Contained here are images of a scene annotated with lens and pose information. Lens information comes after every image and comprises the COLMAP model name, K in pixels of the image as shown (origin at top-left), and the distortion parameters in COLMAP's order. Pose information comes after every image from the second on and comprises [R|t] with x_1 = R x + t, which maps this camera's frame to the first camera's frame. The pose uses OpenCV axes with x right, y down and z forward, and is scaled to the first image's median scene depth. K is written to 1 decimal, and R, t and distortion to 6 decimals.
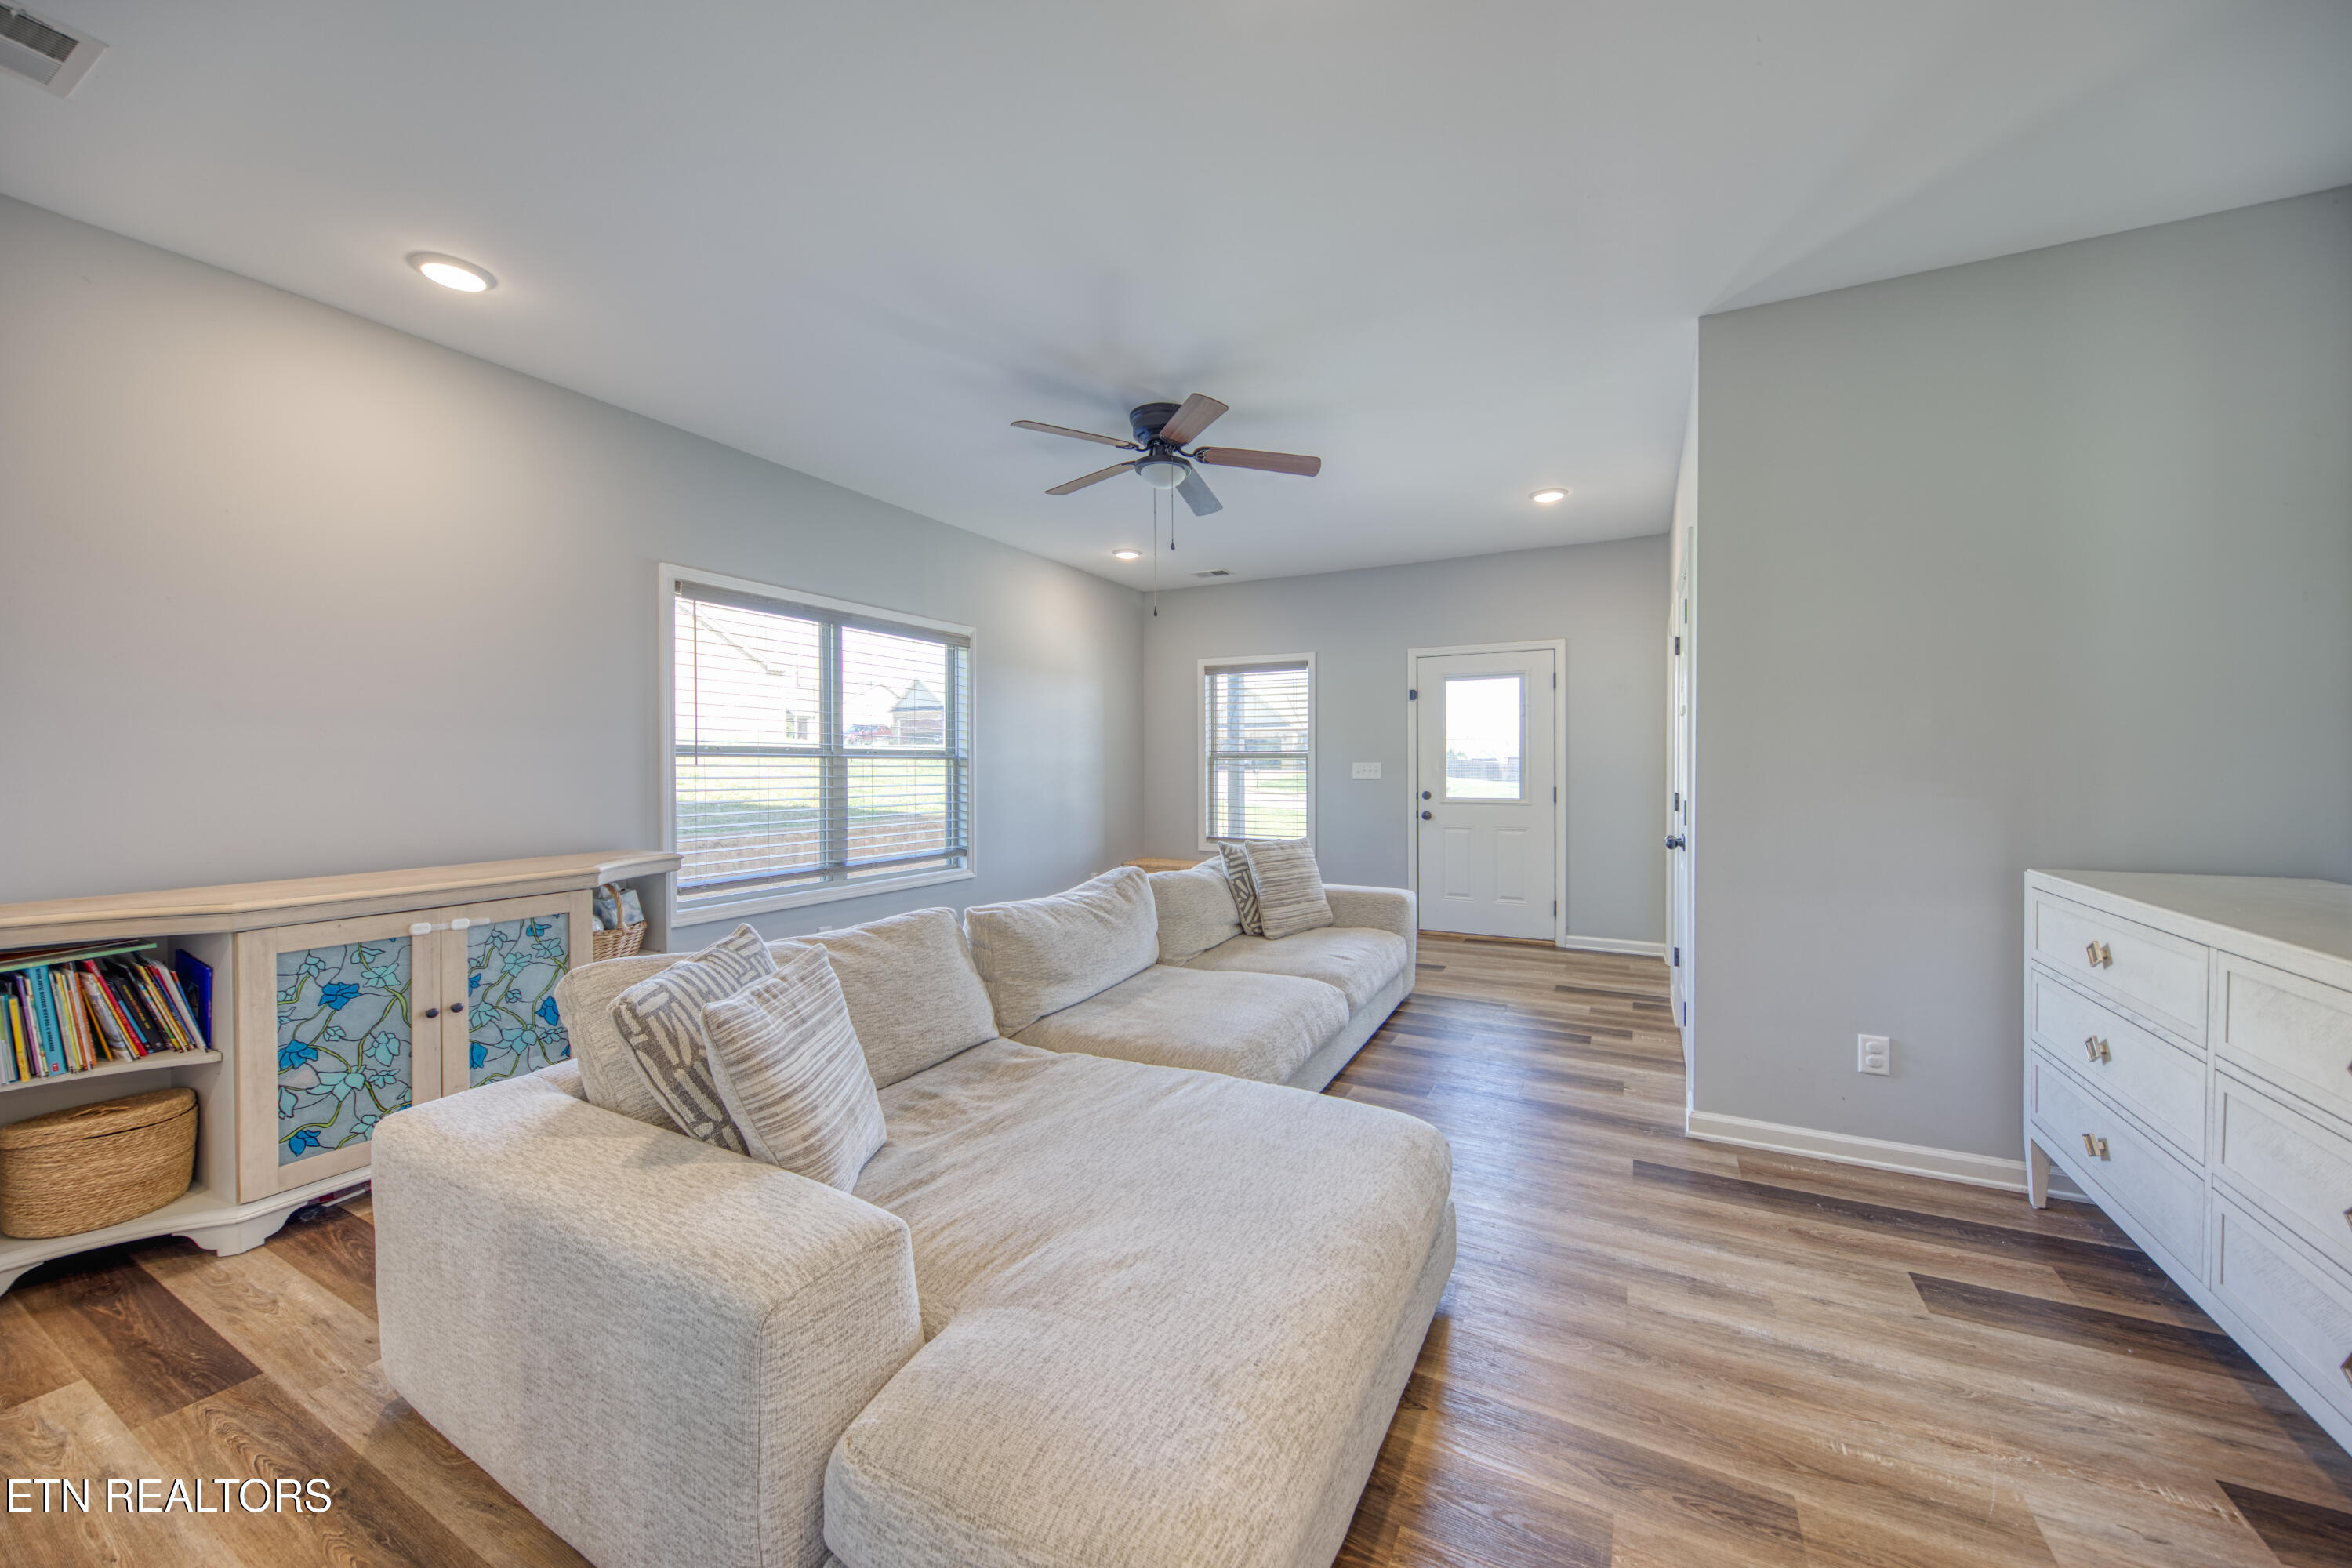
lens RADIAL K [[857.0, 0, 1166.1], [0, 857.0, 776.2], [0, 0, 1]] dist [-0.001913, -0.000476]
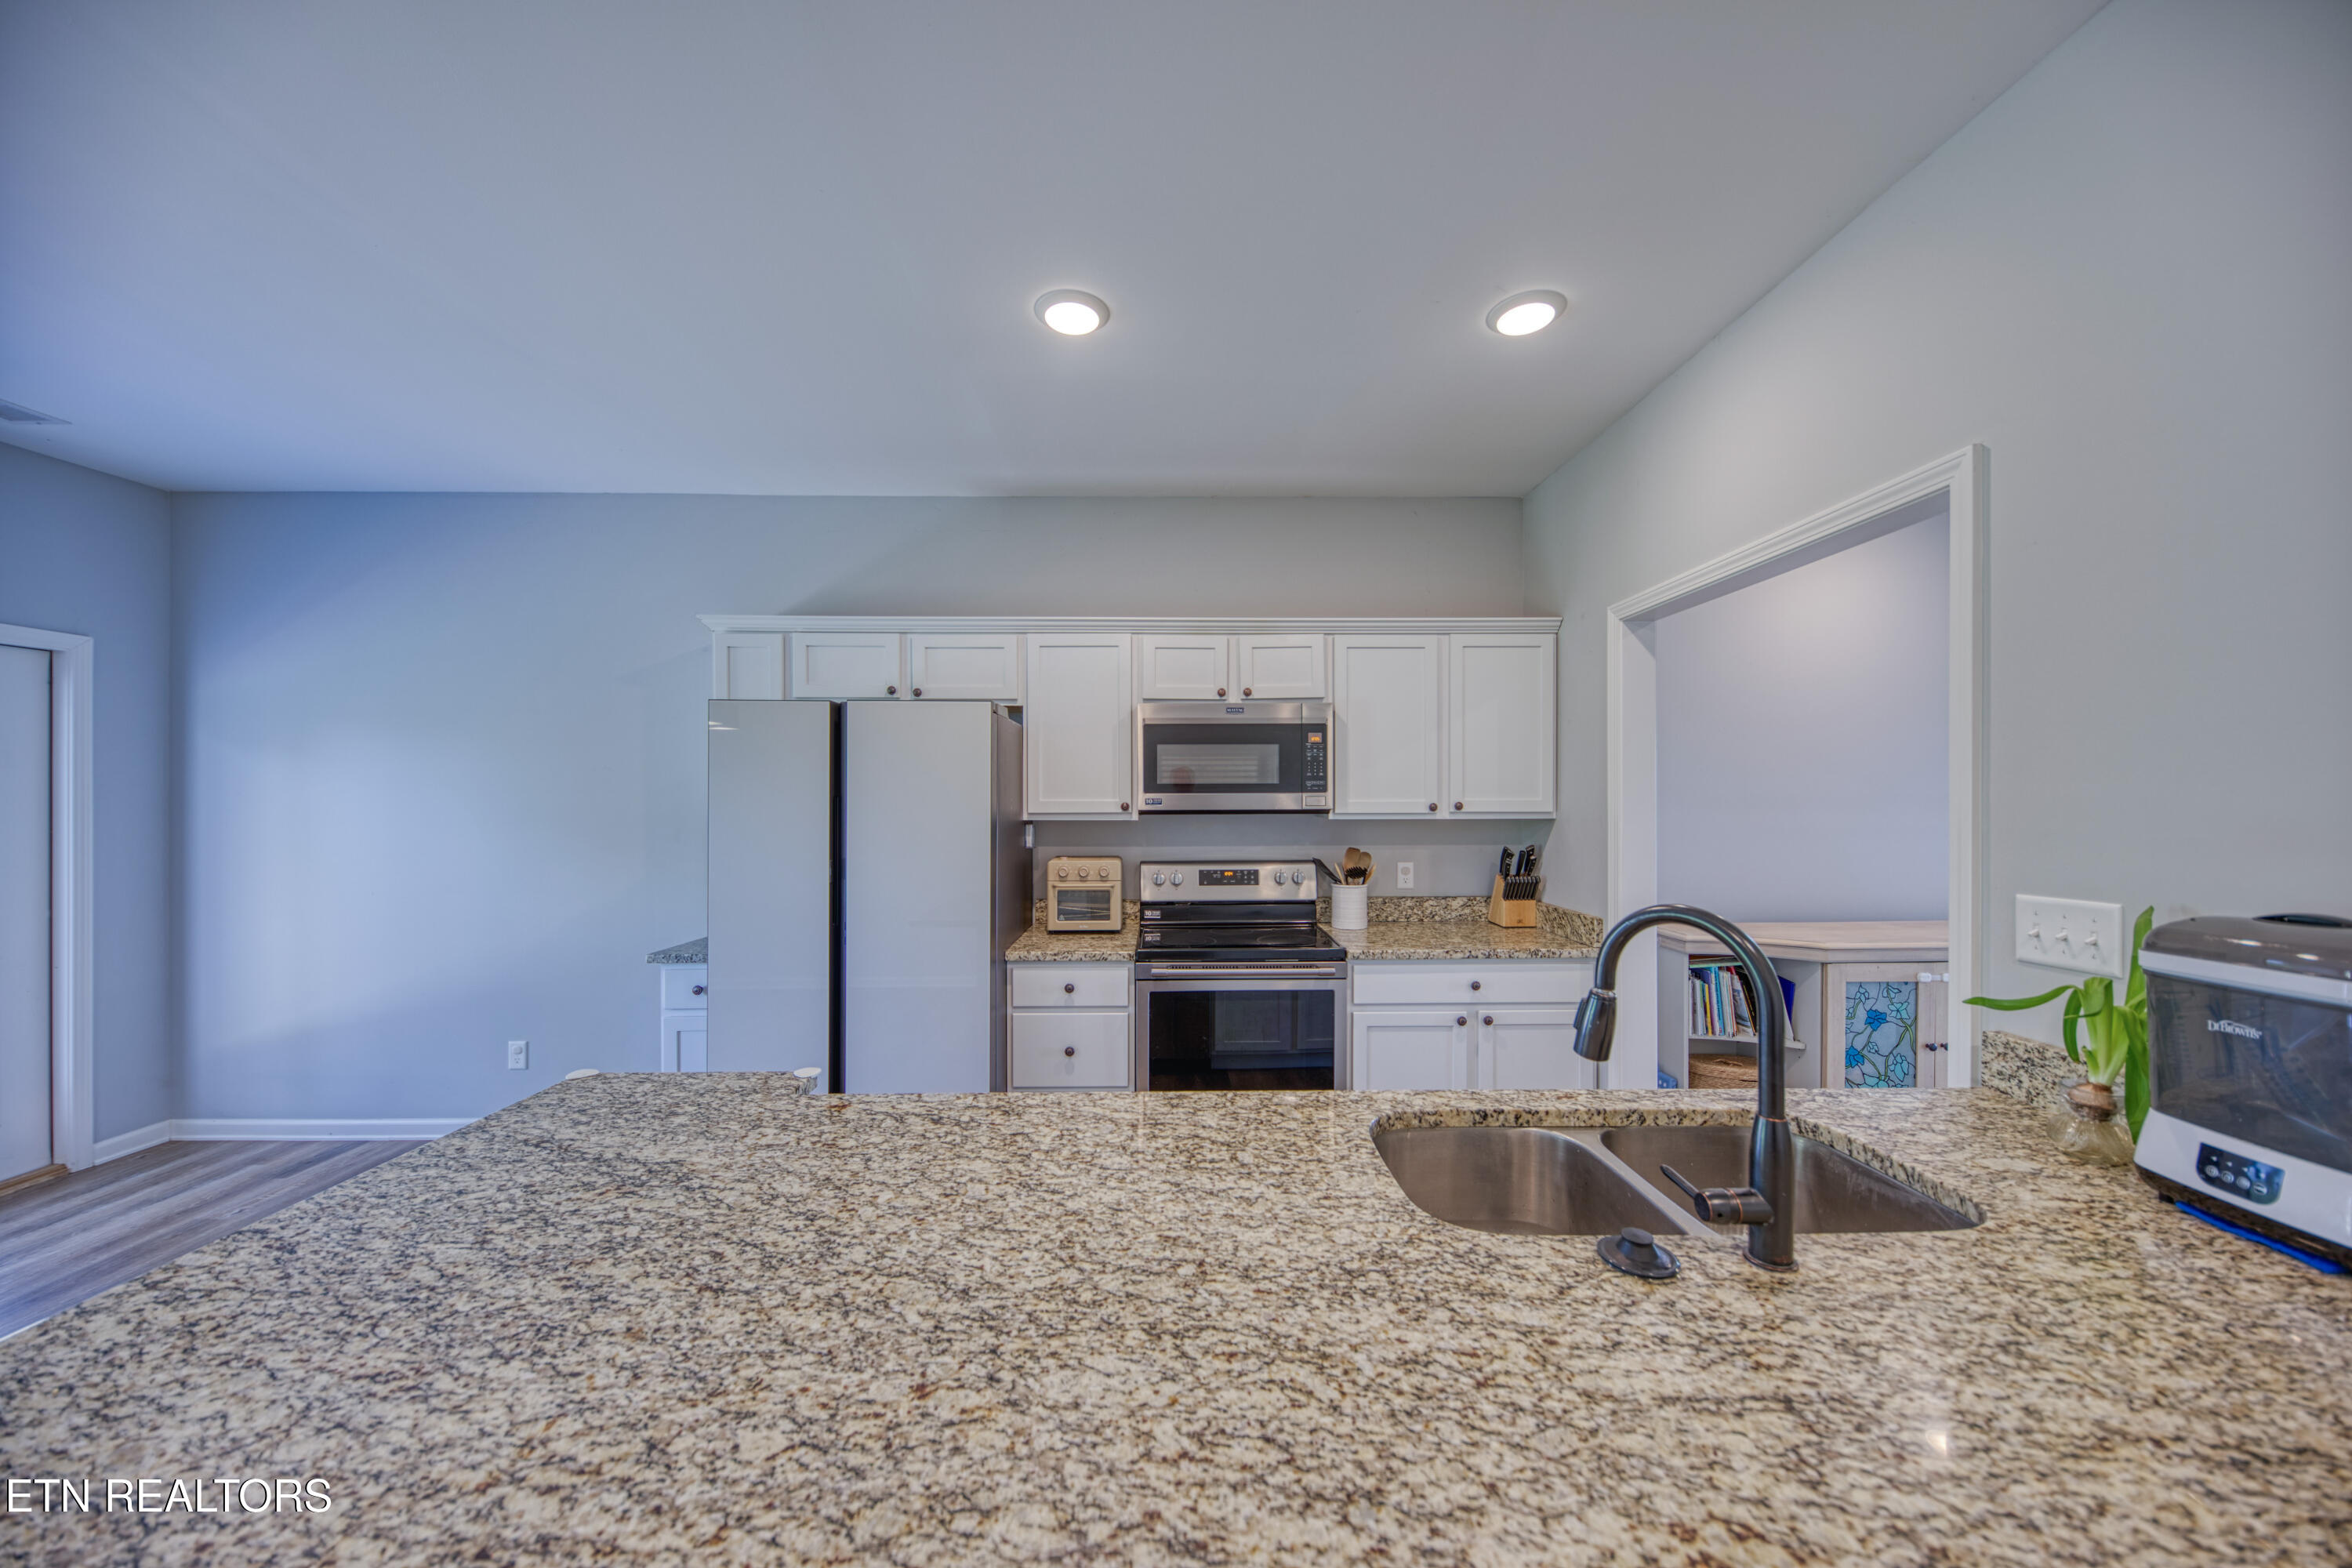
lens RADIAL K [[816.9, 0, 1169.7], [0, 816.9, 800.5], [0, 0, 1]] dist [0.008020, -0.005671]
pose [[0.474608, 0.001643, -0.880196, -0.306625], [-0.006971, 0.999974, -0.001893, -0.063667], [0.880170, 0.007034, 0.474607, -0.490269]]
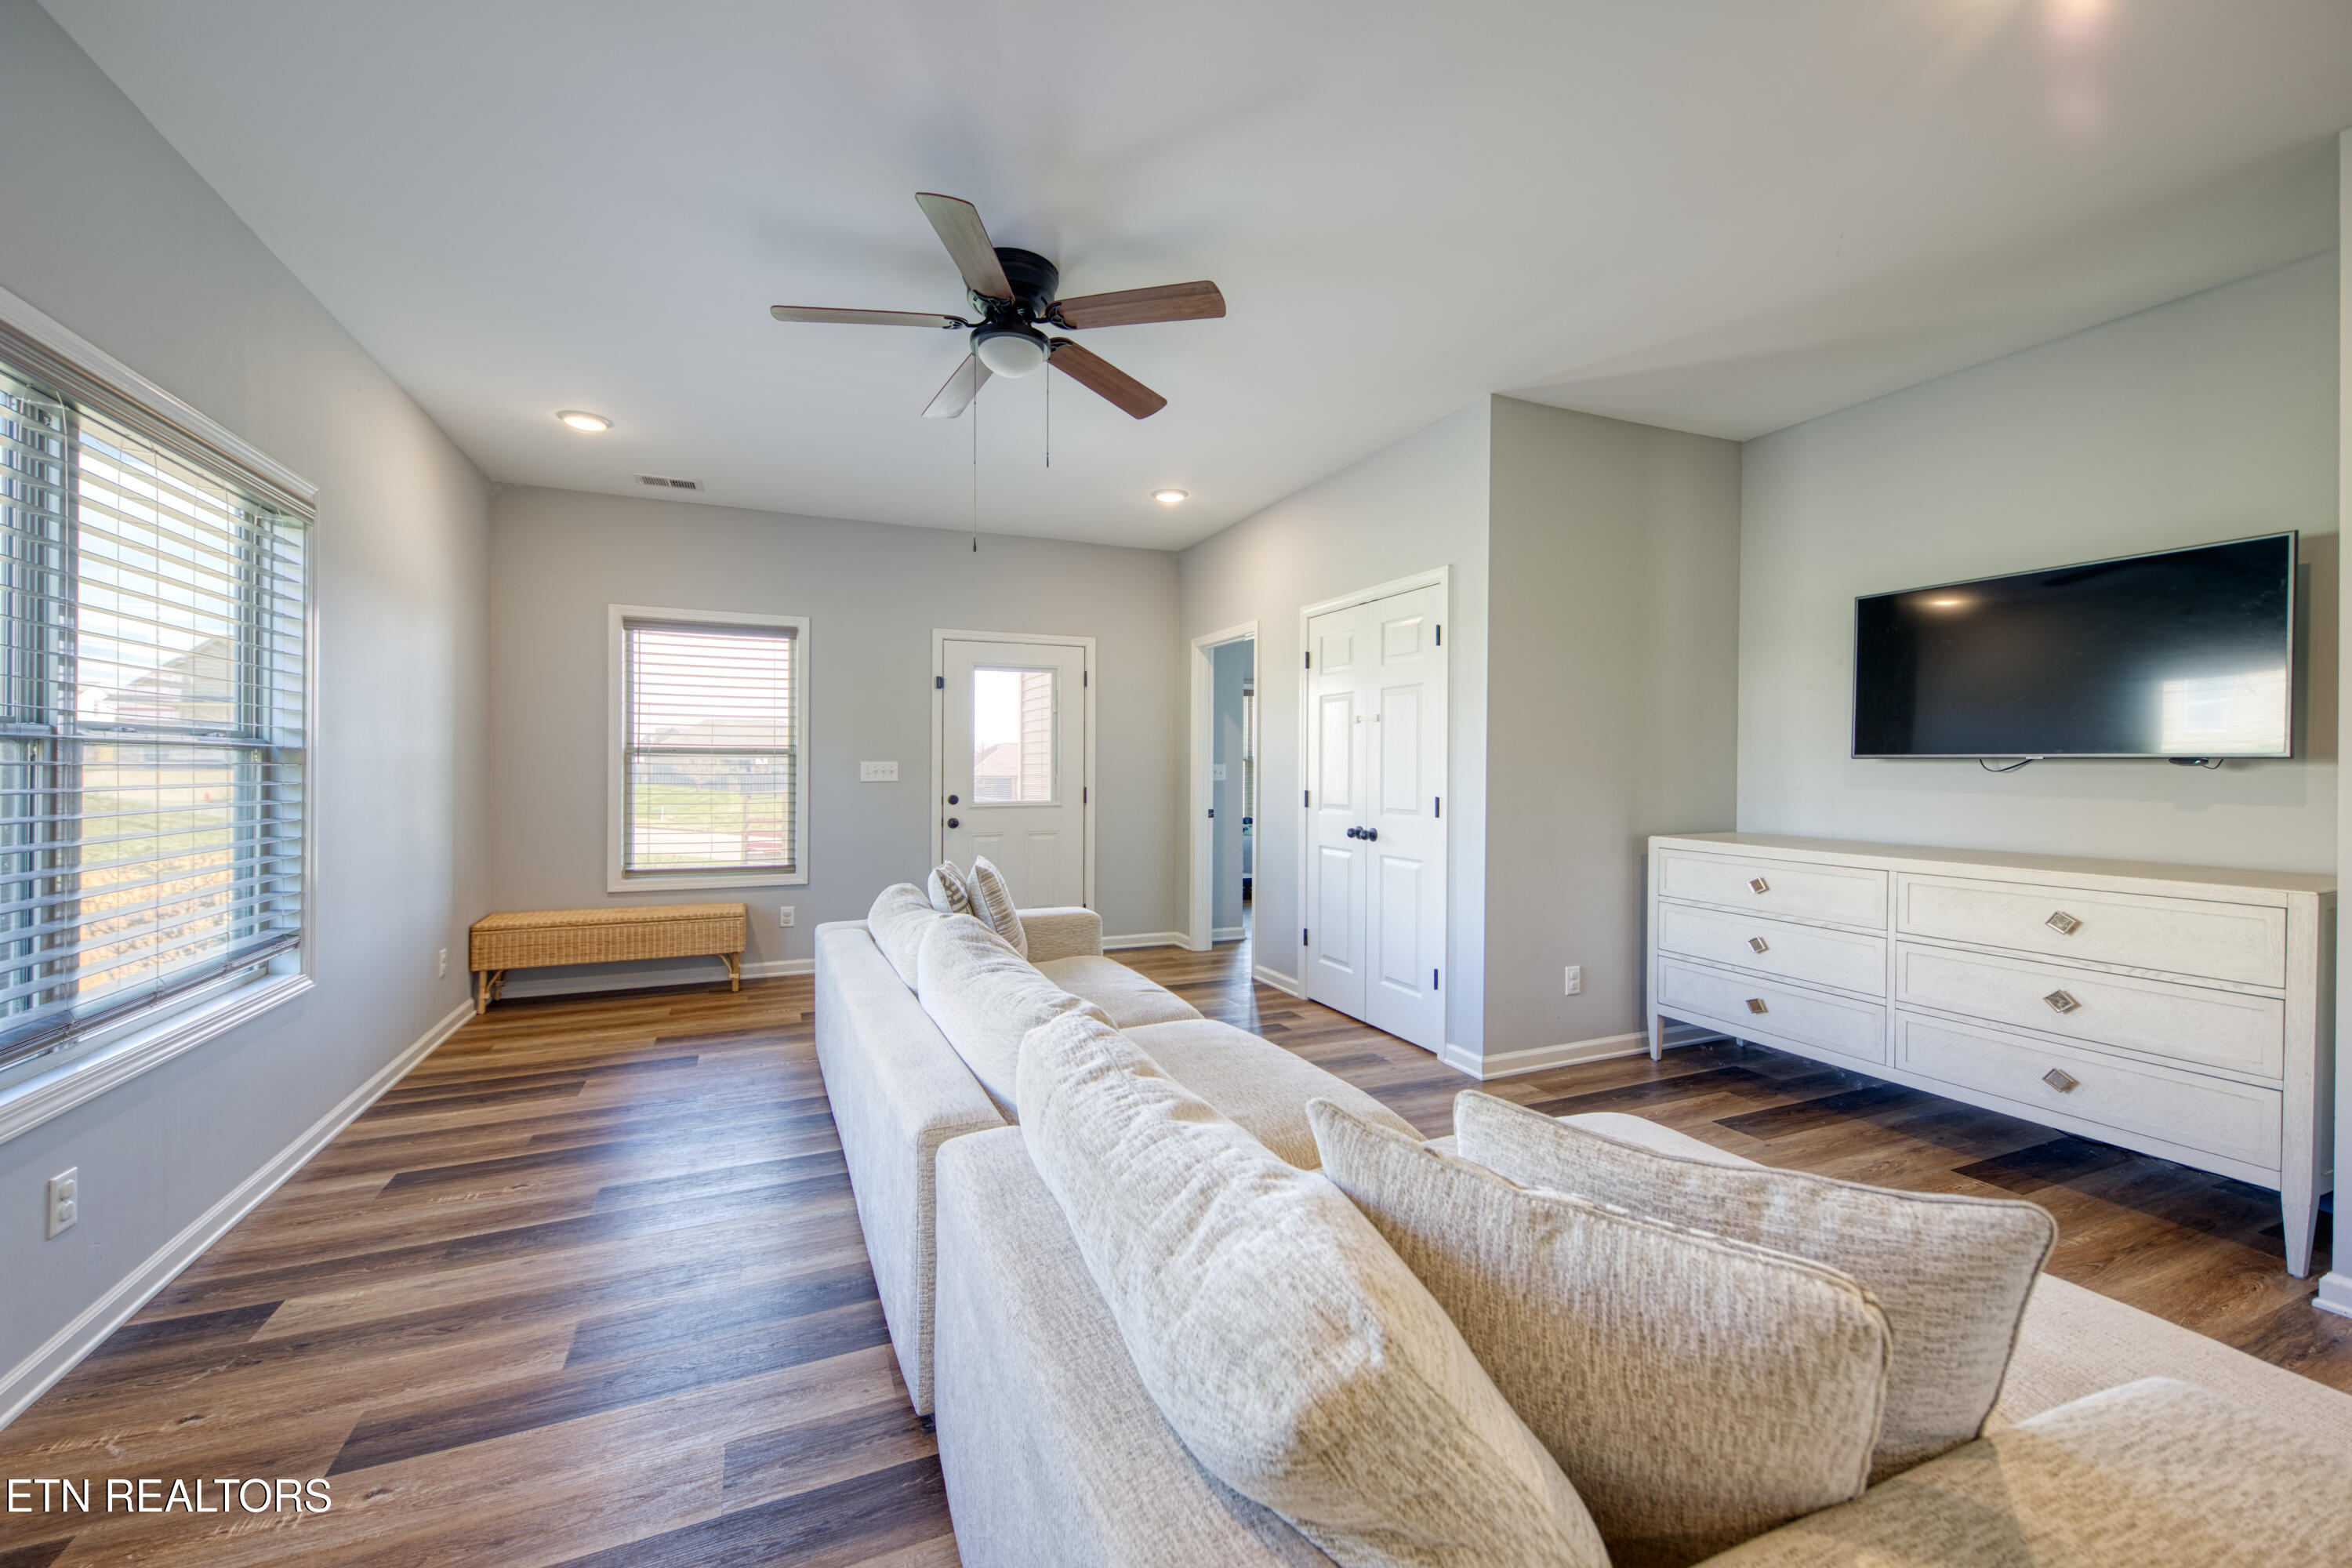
lens RADIAL K [[921.8, 0, 1224.1], [0, 921.8, 768.7], [0, 0, 1]] dist [0.018054, 0.000060]
pose [[0.618901, -0.000178, 0.785469, -0.664485], [0.006902, 0.999963, -0.005213, -0.006124], [-0.785439, 0.008648, 0.618879, 0.522872]]
